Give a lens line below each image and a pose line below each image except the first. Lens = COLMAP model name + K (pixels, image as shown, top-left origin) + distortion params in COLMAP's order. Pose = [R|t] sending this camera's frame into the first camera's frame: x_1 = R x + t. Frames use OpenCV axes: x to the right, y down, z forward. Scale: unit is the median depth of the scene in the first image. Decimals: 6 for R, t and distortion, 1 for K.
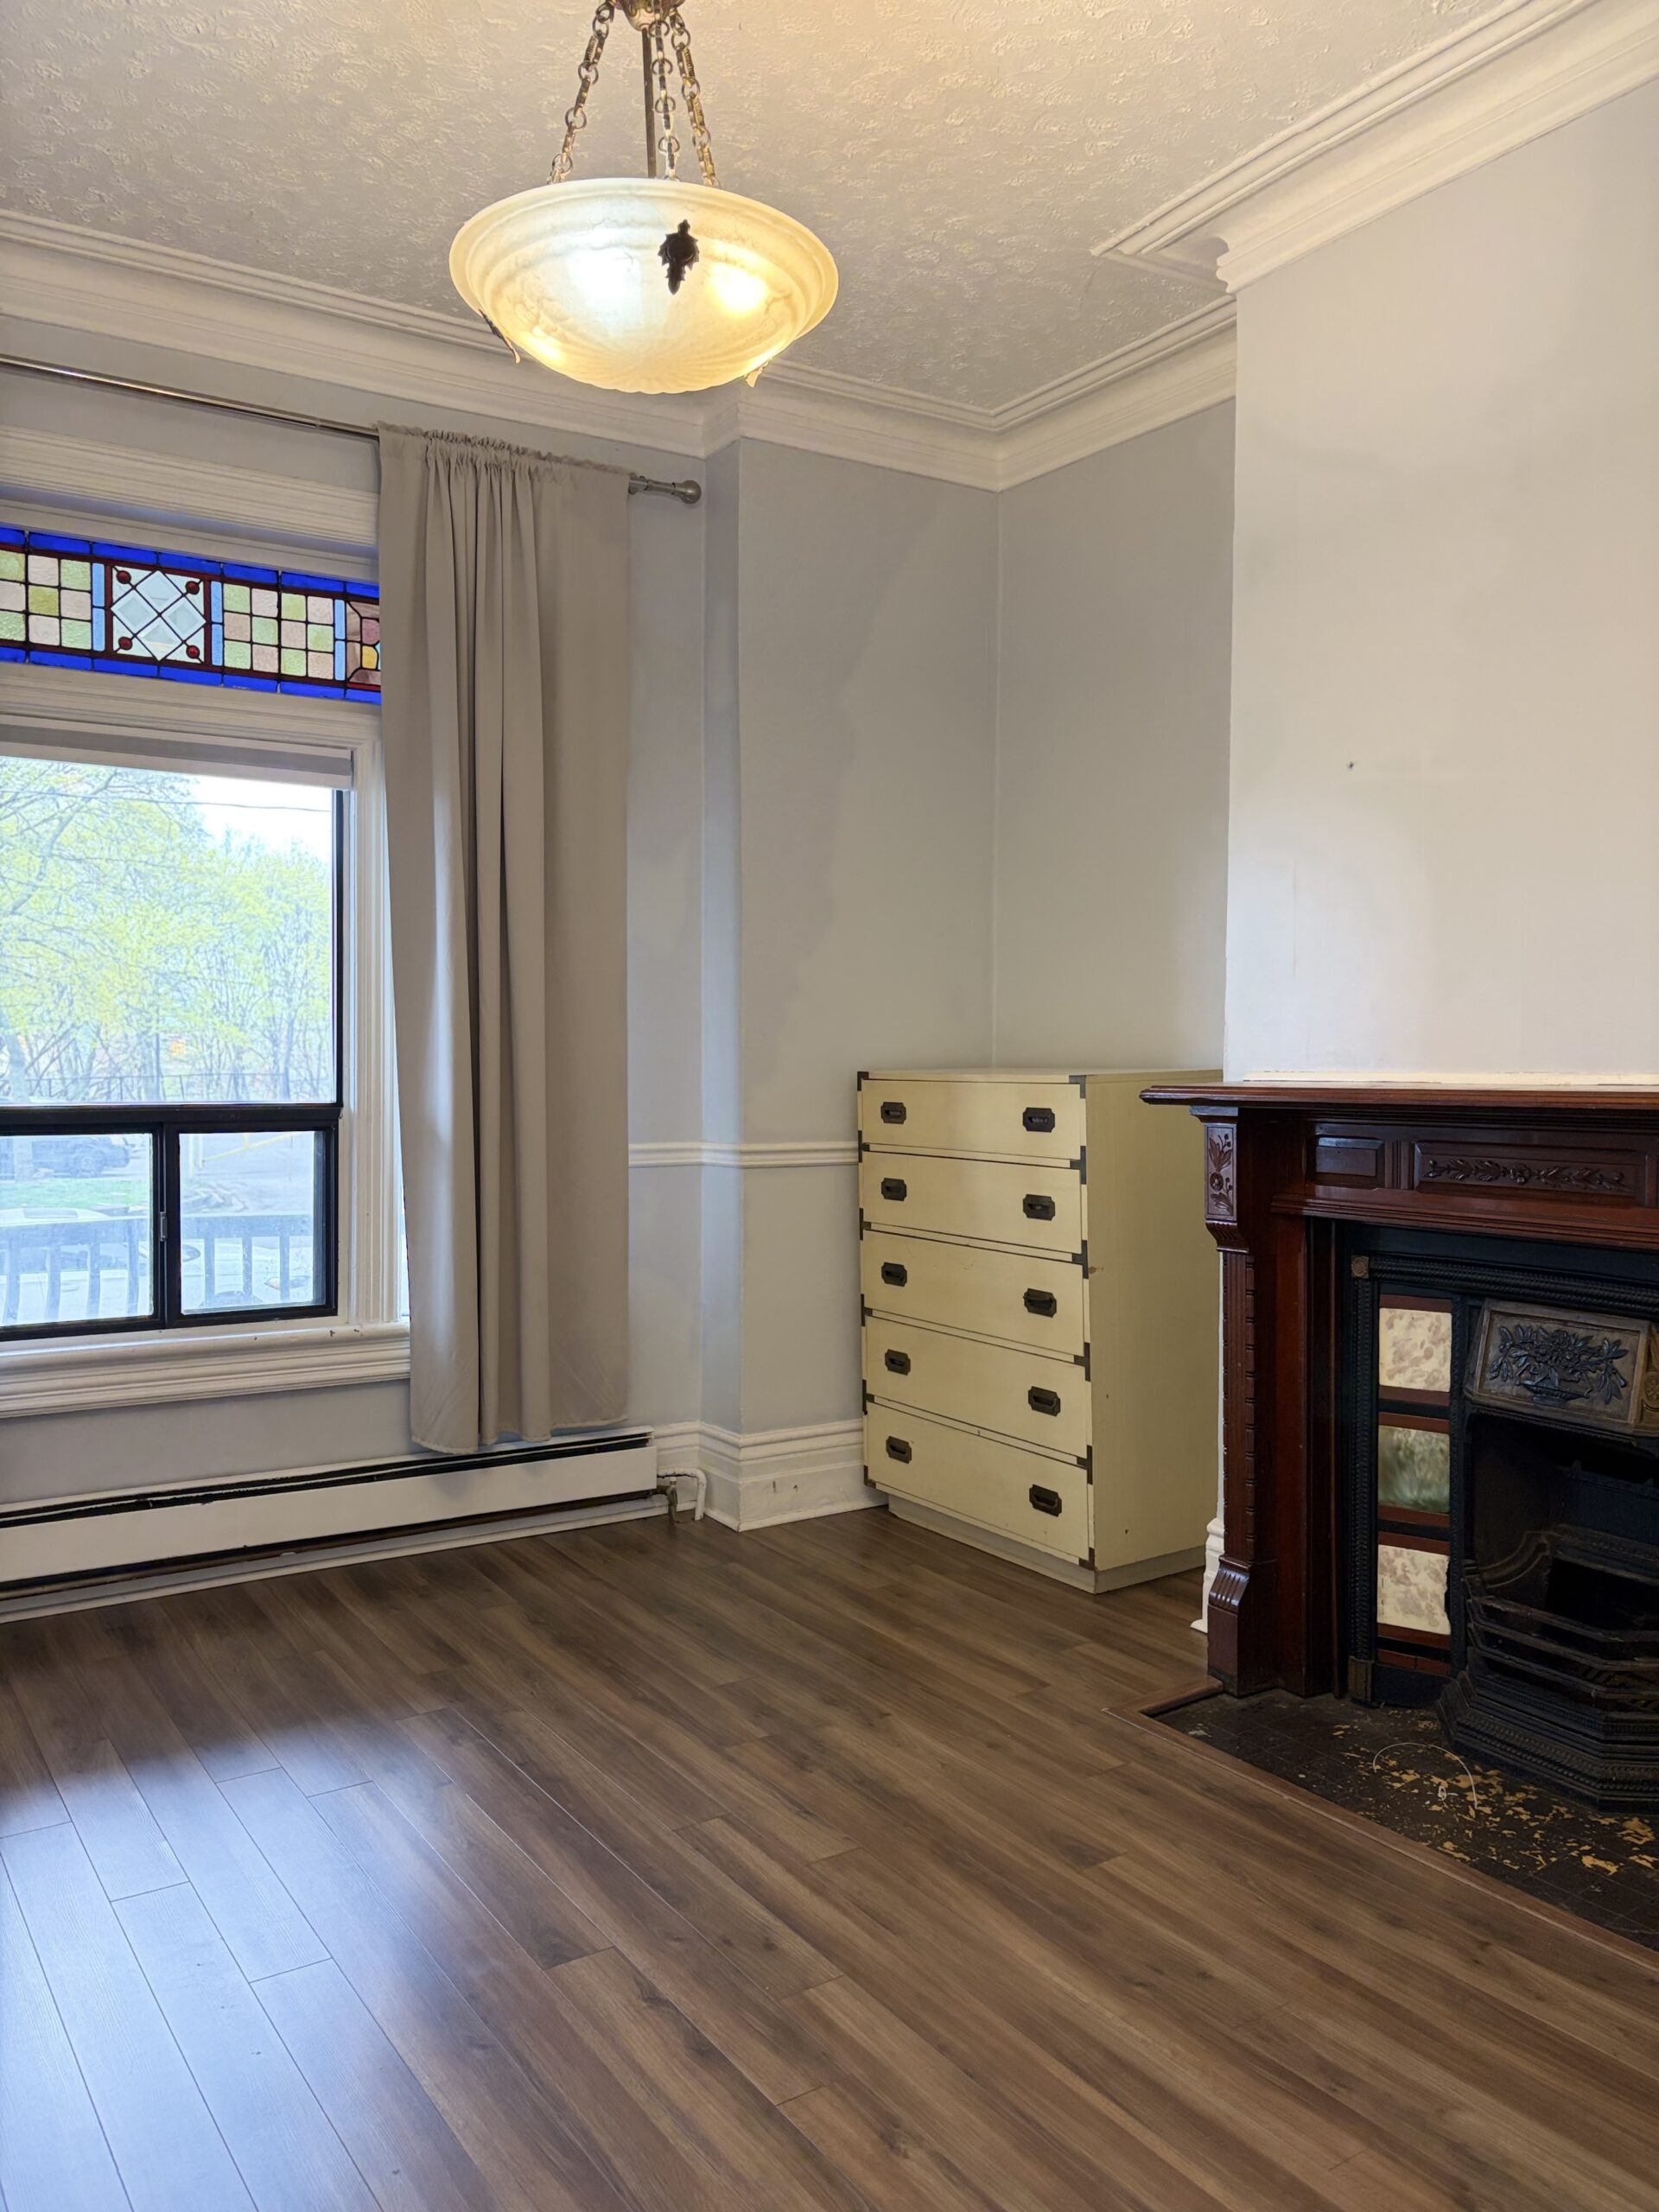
lens RADIAL K [[1674.1, 0, 835.0], [0, 1674.1, 1094.8], [0, 0, 1]] dist [0.020694, -0.018693]
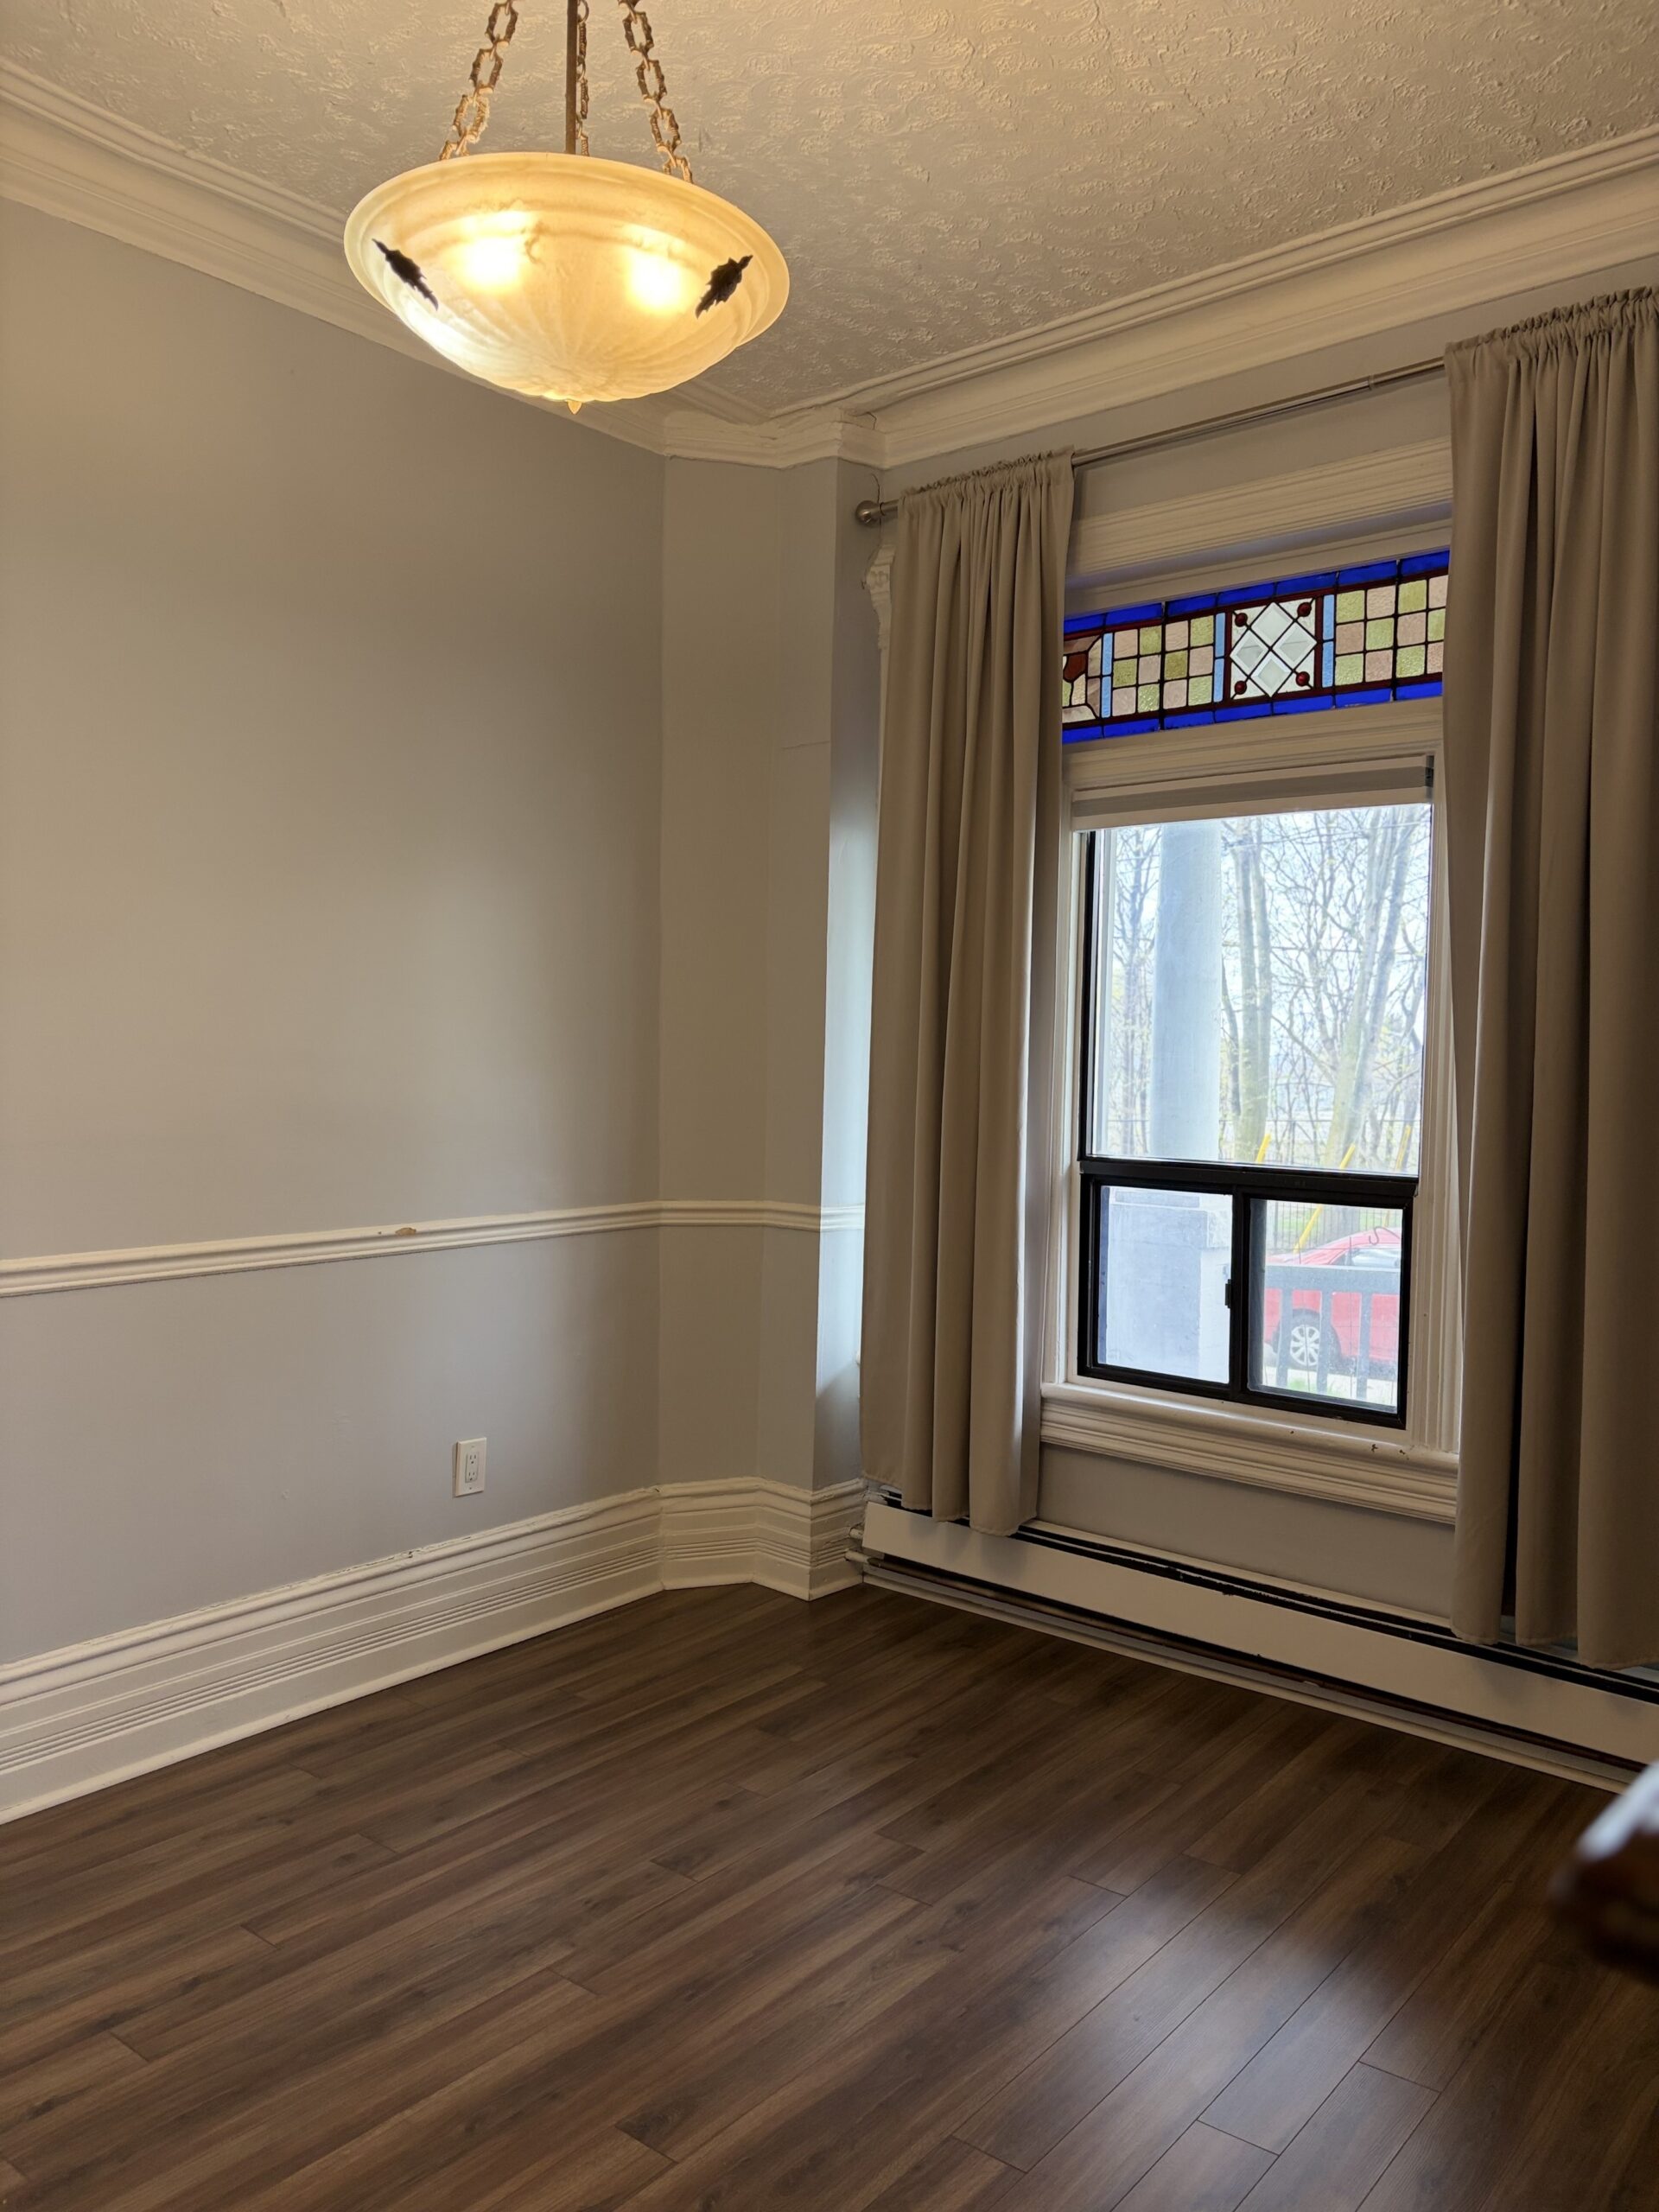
lens RADIAL K [[1674.1, 0, 842.6], [0, 1674.1, 1119.8], [0, 0, 1]] dist [0.020694, -0.018693]
pose [[0.308394, 0.043247, -0.950275, 0.429979], [-0.034345, 0.998821, 0.034311, -0.045183], [0.950639, 0.022056, 0.309516, 0.483365]]
